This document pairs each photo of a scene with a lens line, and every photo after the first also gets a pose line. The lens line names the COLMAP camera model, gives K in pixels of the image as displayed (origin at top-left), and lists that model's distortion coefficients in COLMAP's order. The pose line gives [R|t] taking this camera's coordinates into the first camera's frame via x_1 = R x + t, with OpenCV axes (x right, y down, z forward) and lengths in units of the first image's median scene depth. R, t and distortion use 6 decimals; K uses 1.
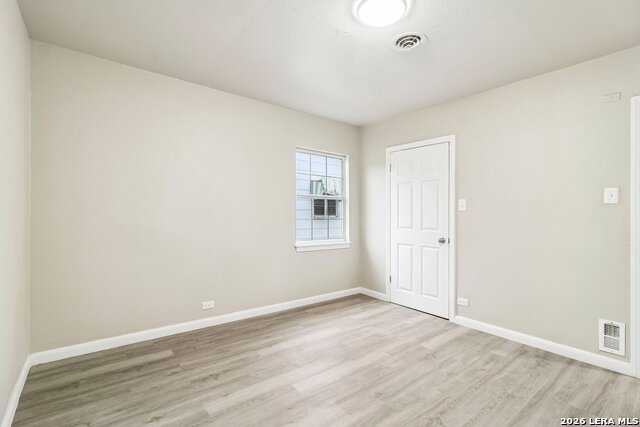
lens RADIAL K [[303.8, 0, 320.0], [0, 303.8, 213.5], [0, 0, 1]] dist [0.000654, 0.000209]
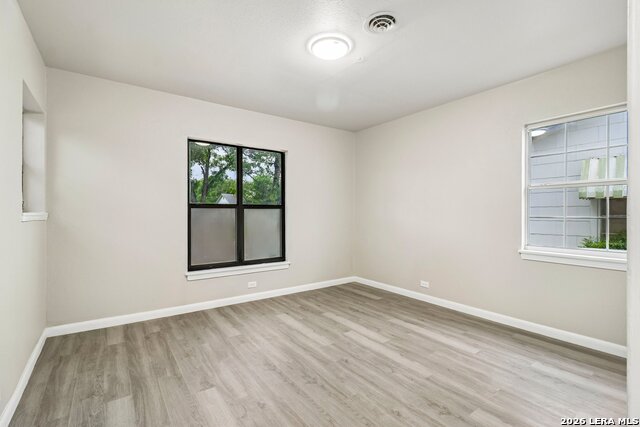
lens RADIAL K [[293.5, 0, 306.3], [0, 293.5, 212.1], [0, 0, 1]] dist [0.001534, 0.000202]
pose [[-0.074115, -0.005021, -0.997237, 1.002266], [-0.000987, 0.999987, -0.004962, 0.013197], [0.997249, 0.000617, -0.074119, 0.687960]]
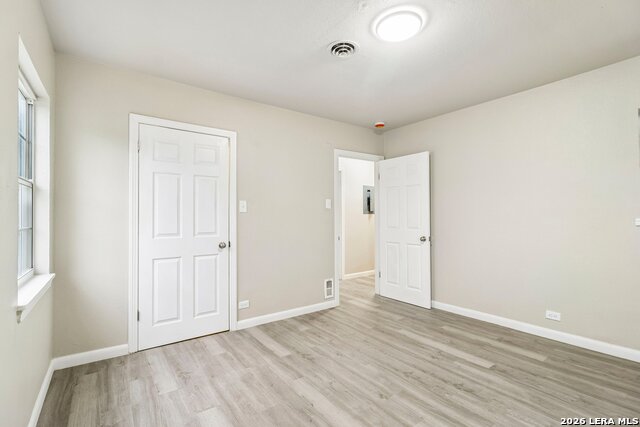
lens RADIAL K [[295.5, 0, 318.7], [0, 295.5, 211.0], [0, 0, 1]] dist [0.000281, -0.000234]
pose [[0.026703, 0.011144, 0.999581, -0.582882], [0.003875, 0.999929, -0.011252, -0.001759], [-0.999636, 0.004174, 0.026658, 0.872153]]
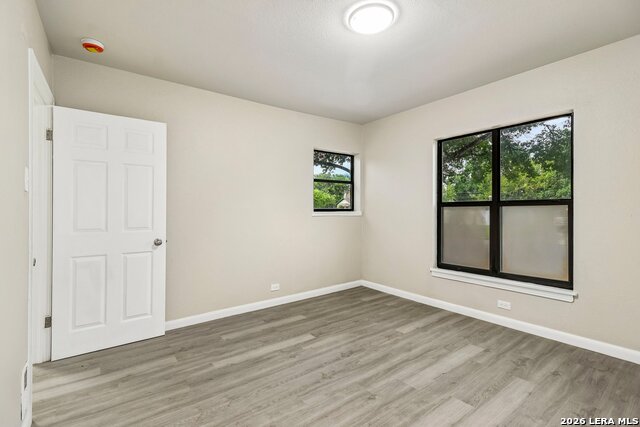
lens RADIAL K [[292.4, 0, 327.9], [0, 292.4, 212.7], [0, 0, 1]] dist [-0.000629, -0.000122]
pose [[-0.999939, 0.001301, 0.010944, 0.235126], [0.001354, 0.999987, 0.004834, 0.011538], [-0.010938, 0.004848, -0.999928, 1.408807]]
